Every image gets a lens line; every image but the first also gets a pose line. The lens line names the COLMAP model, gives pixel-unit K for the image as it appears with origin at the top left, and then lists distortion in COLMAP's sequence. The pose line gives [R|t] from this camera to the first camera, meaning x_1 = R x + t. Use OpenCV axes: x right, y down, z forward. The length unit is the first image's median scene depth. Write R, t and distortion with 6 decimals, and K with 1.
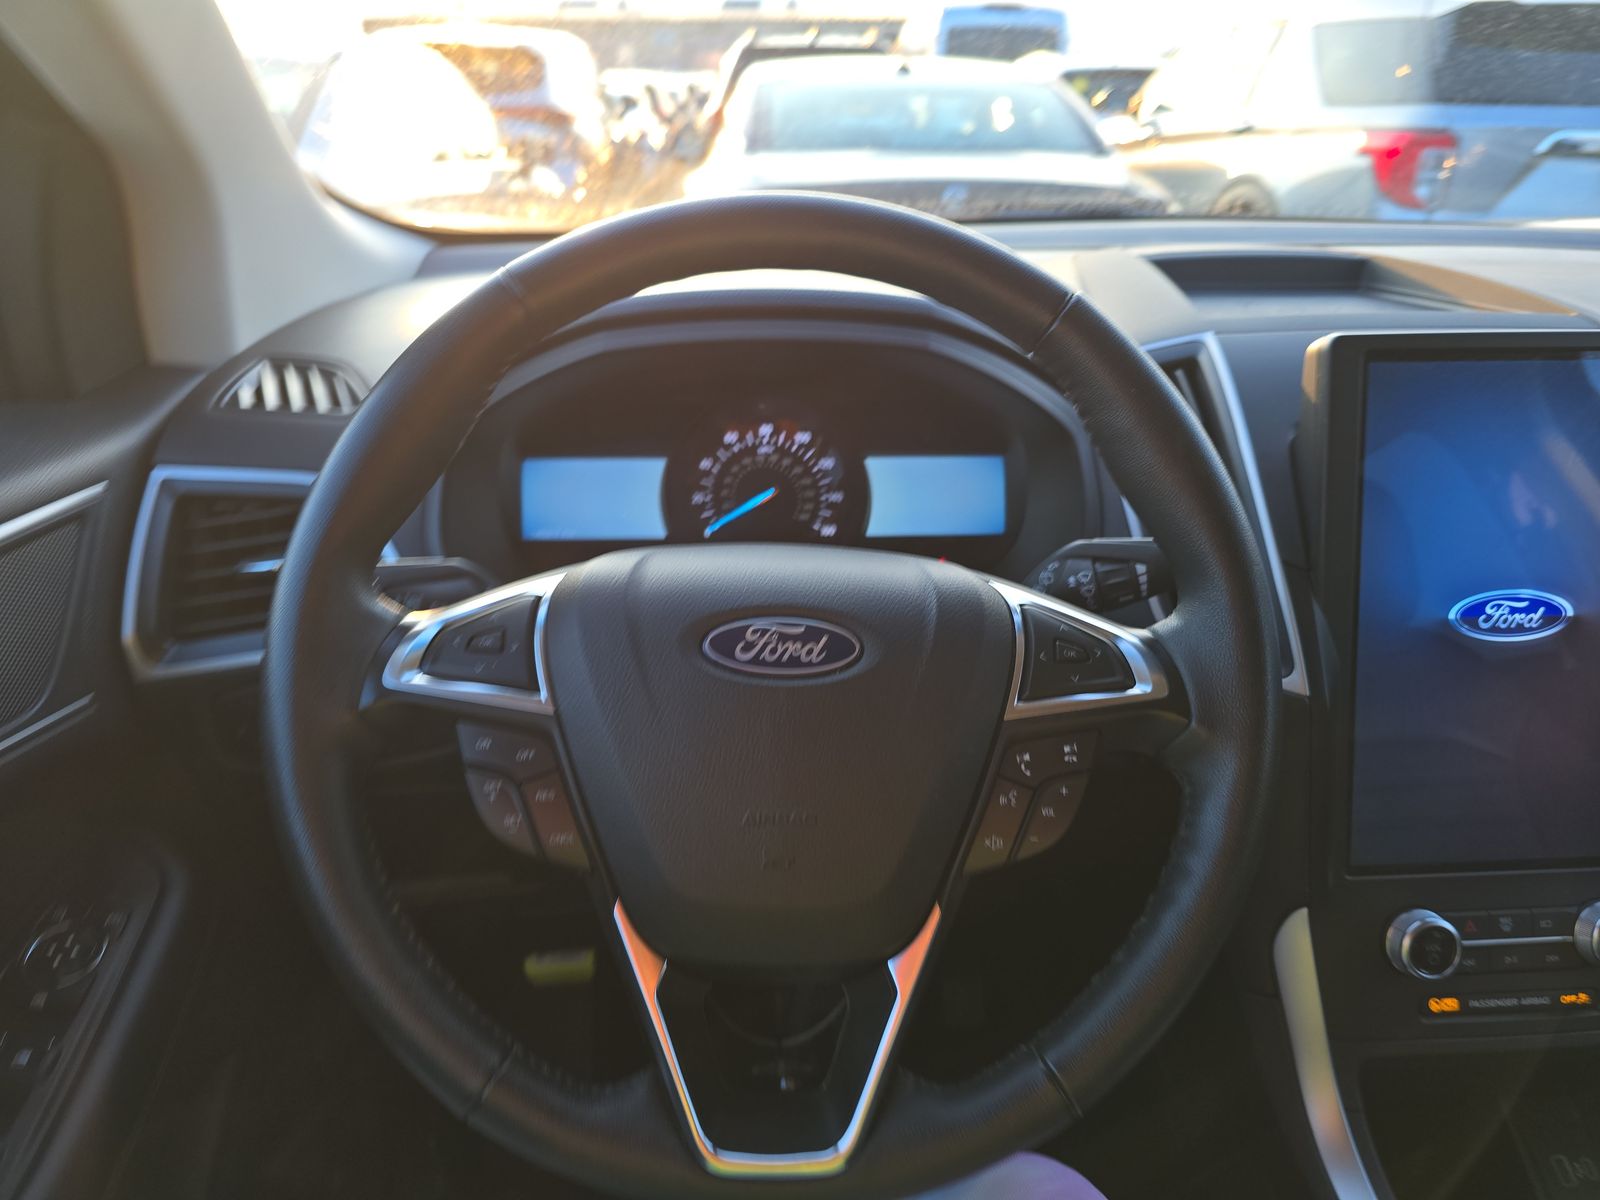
lens RADIAL K [[1068.2, 0, 803.2], [0, 1068.2, 625.2], [0, 0, 1]] dist [0.045712, -0.031208]
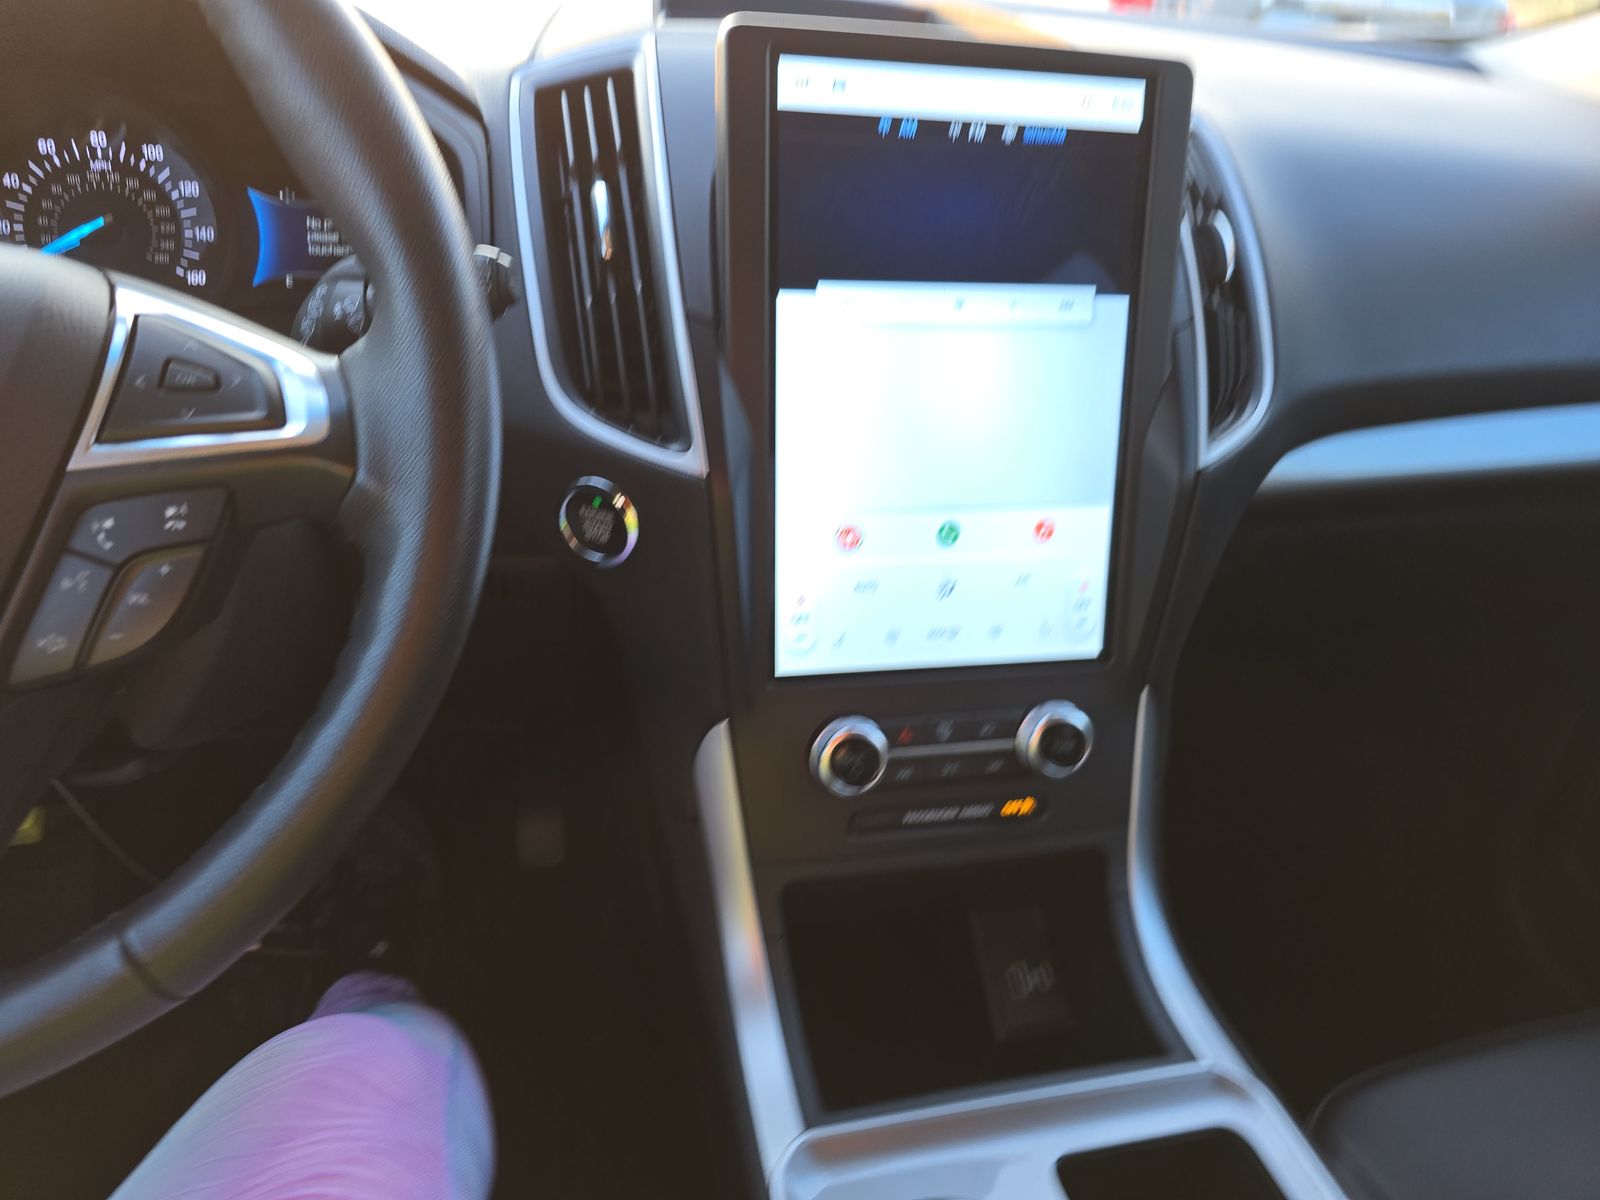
lens RADIAL K [[1063.8, 0, 800.0], [0, 1063.8, 600.0], [0, 0, 1]] dist [0.045567, -0.027634]
pose [[0.987549, -0.018788, 0.156189, 0.334403], [0.001031, 0.993594, 0.113002, 0.056972], [-0.157311, -0.111434, 0.981242, 0.135410]]
